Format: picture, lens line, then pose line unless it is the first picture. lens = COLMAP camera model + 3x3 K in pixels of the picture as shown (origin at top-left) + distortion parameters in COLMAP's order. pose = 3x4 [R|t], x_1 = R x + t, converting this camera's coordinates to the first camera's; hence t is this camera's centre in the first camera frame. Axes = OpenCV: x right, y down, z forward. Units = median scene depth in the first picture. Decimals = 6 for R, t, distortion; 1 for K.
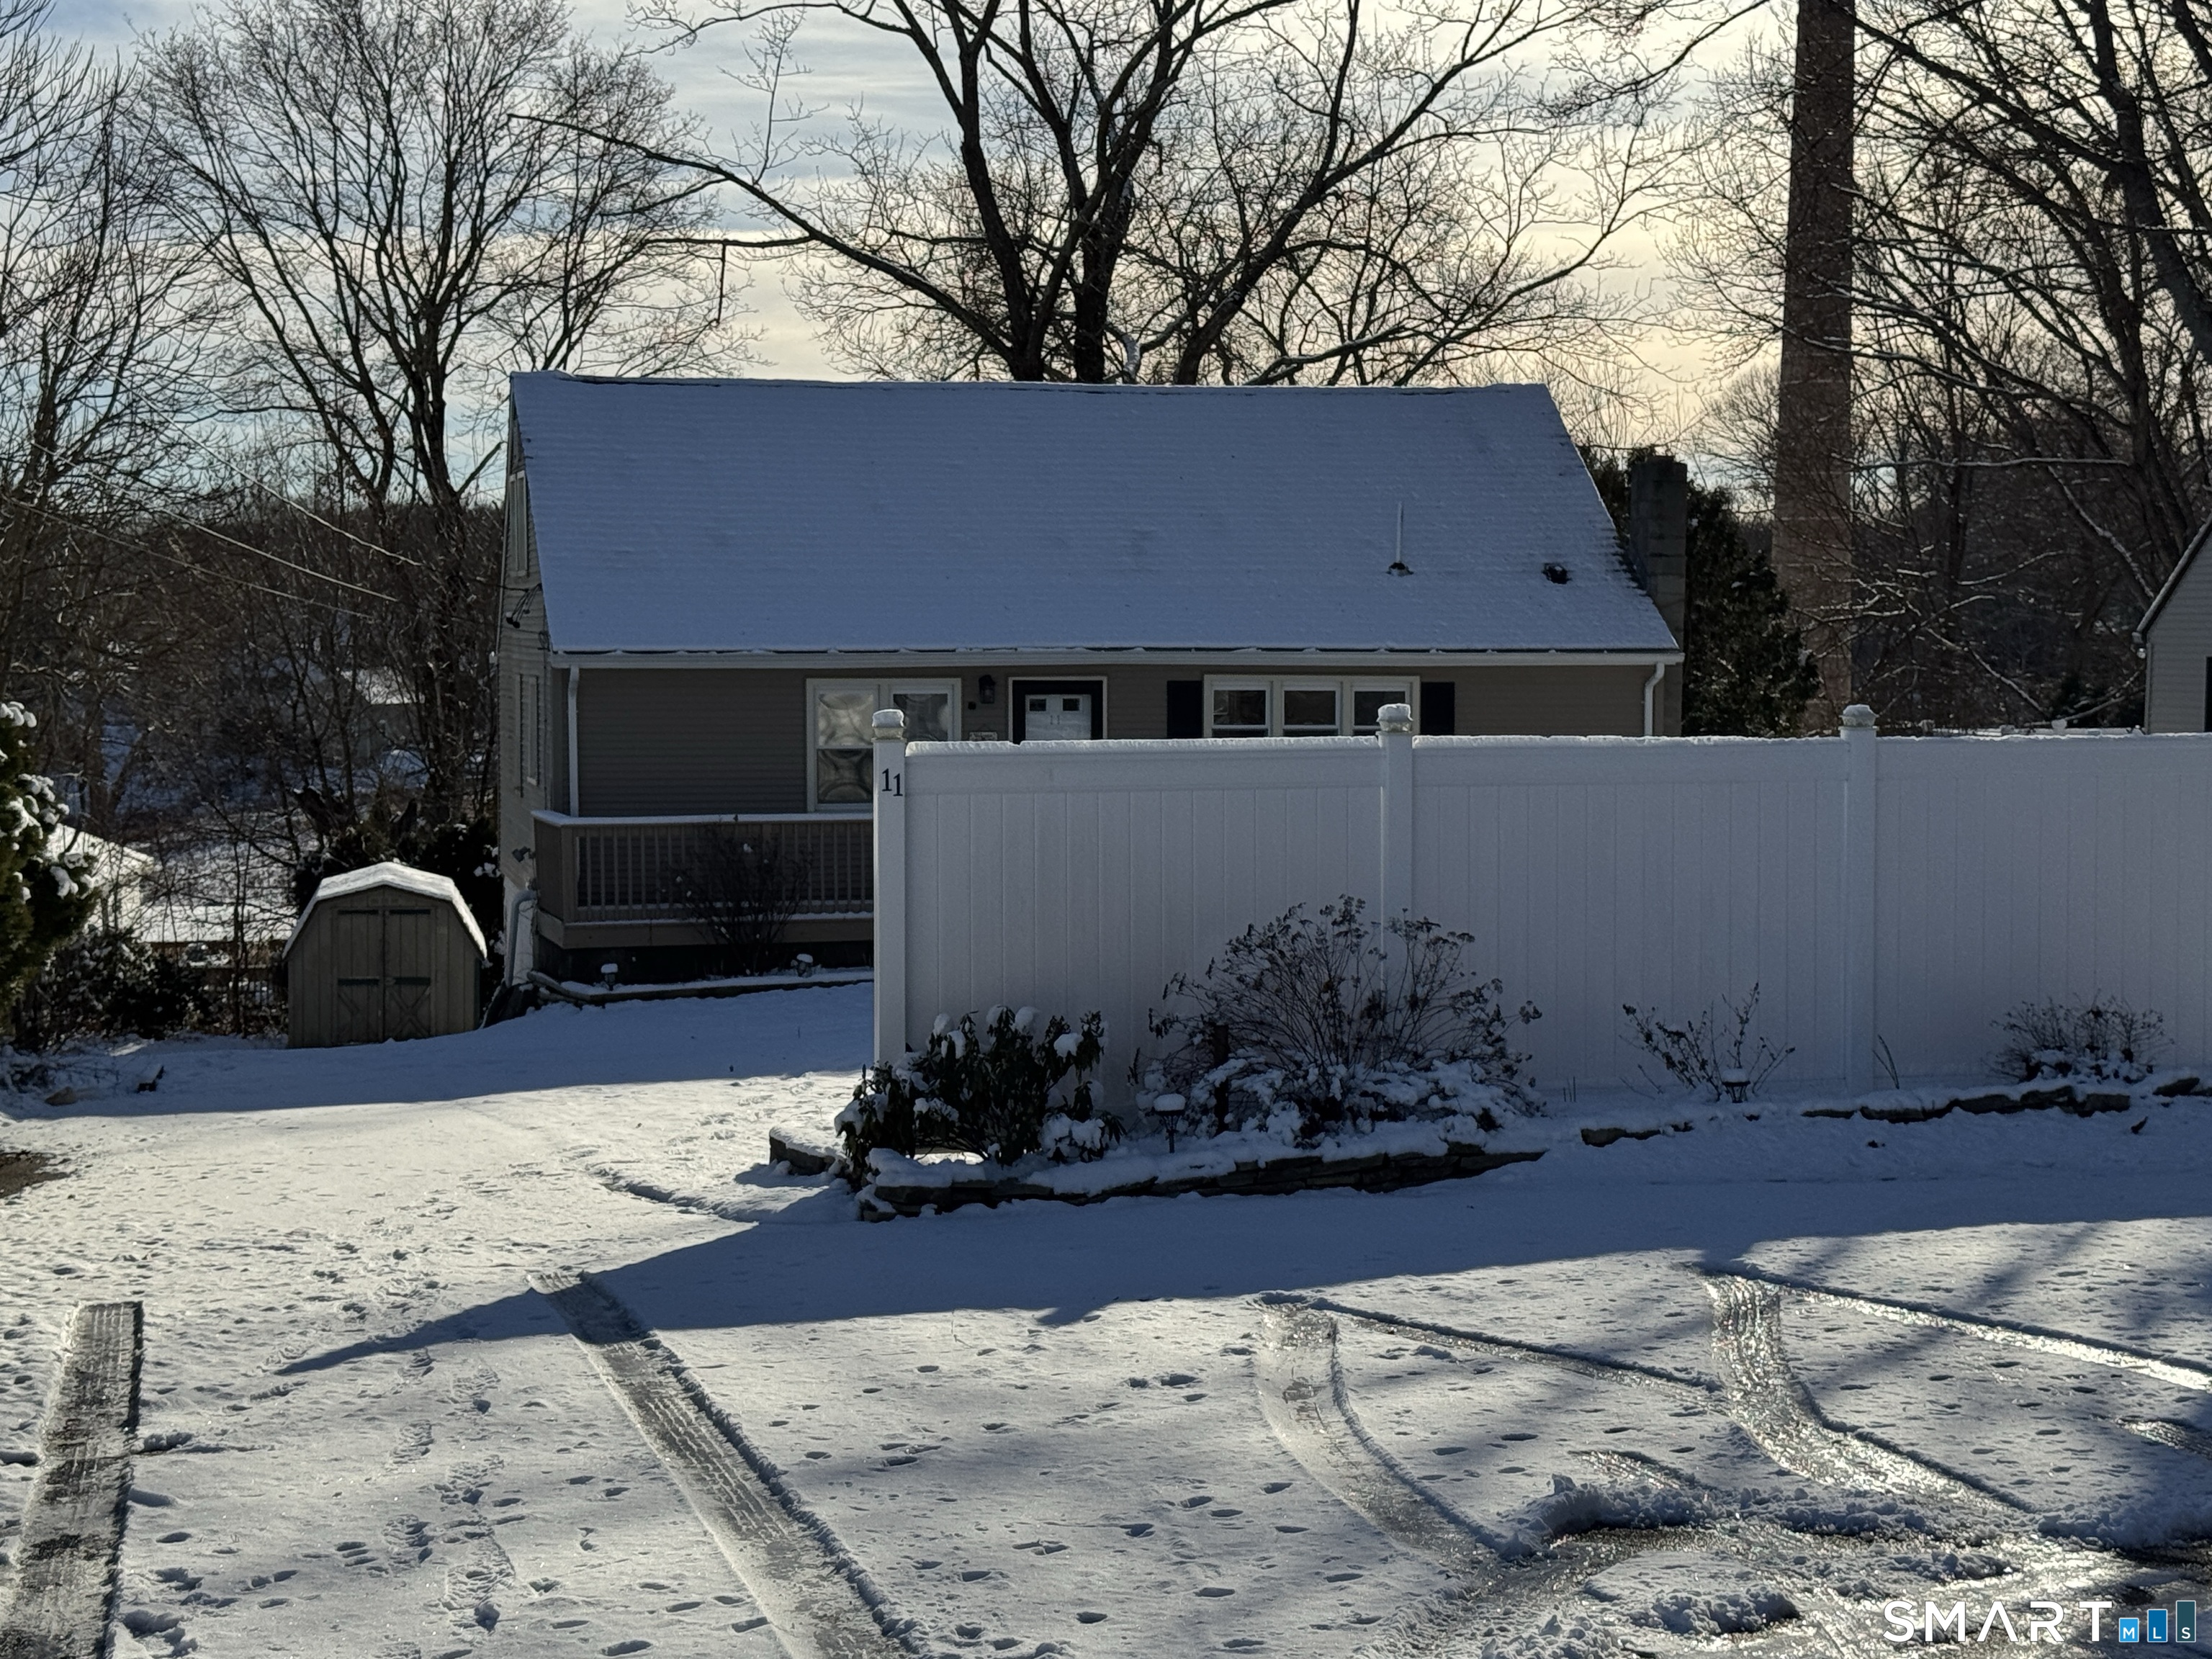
lens RADIAL K [[3431.0, 0, 1146.2], [0, 3431.0, 841.1], [0, 0, 1]] dist [0.138552, 0.000000]
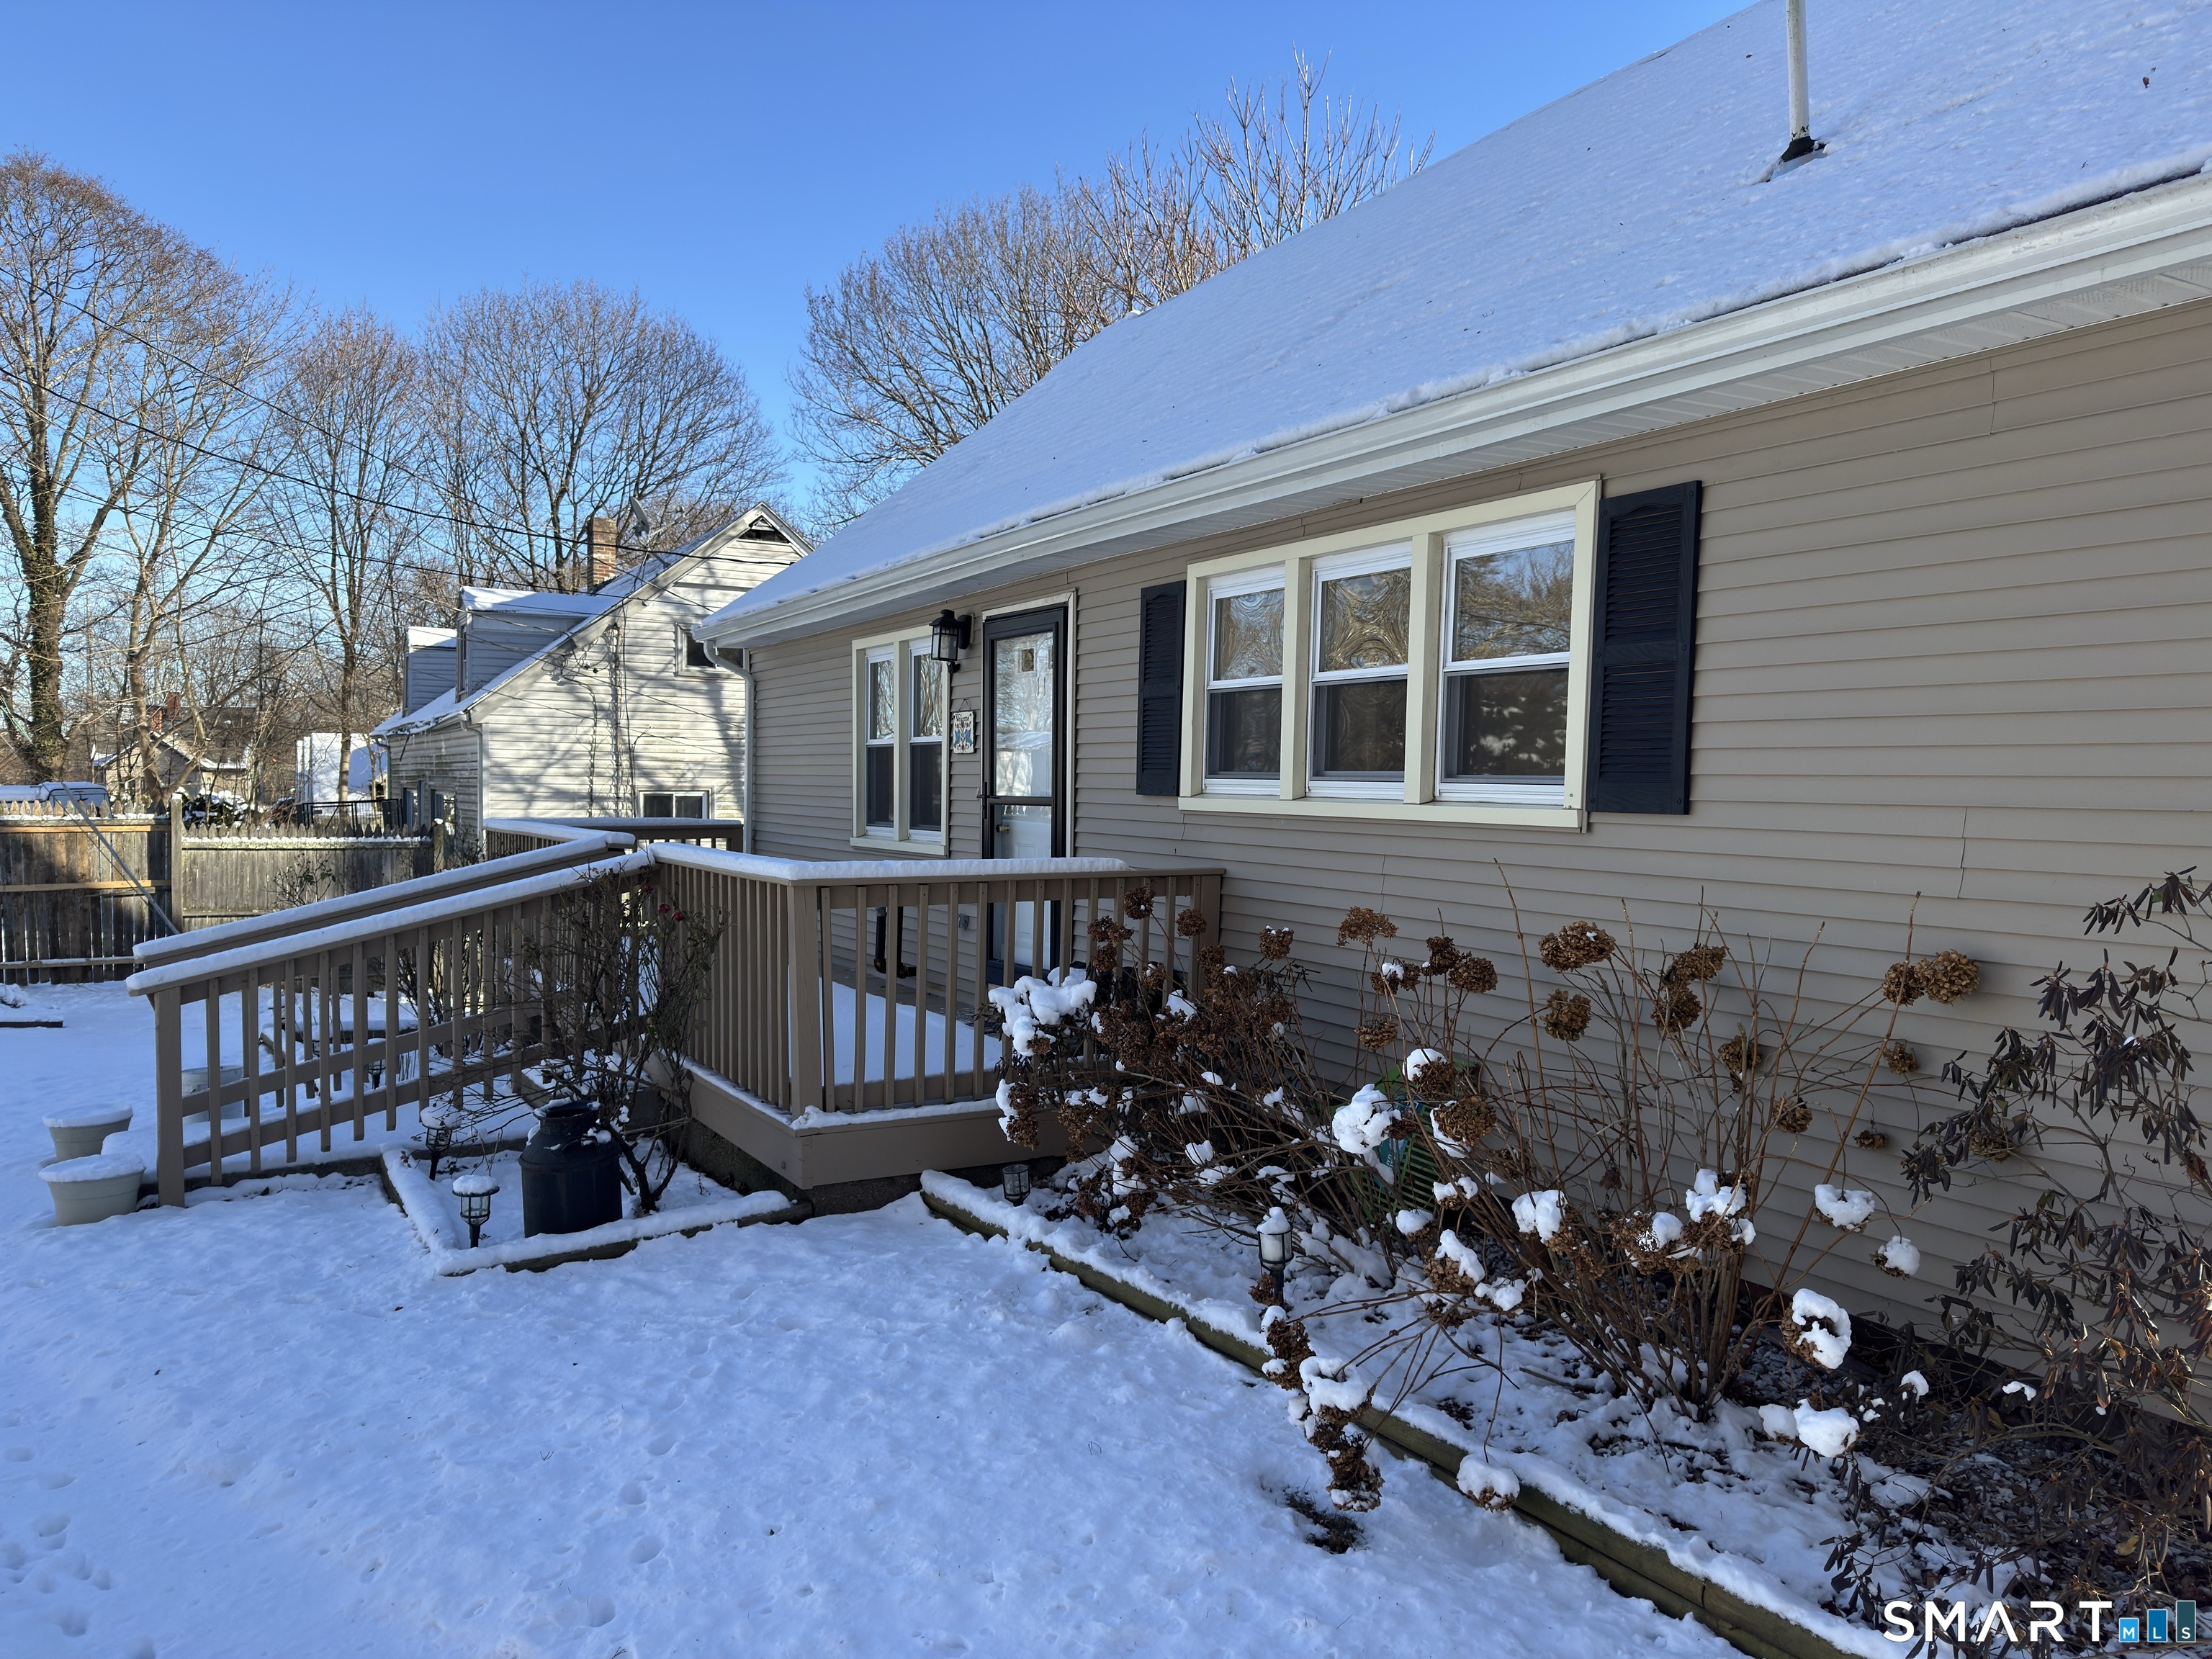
lens RADIAL K [[1546.6, 0, 1093.9], [0, 1546.6, 828.9], [0, 0, 1]] dist [0.068570, -0.093437]
pose [[0.260006, 0.032046, -0.965075, 0.197146], [-0.063728, 0.997840, 0.015965, -0.016758], [0.963502, 0.057351, 0.261486, 0.904079]]
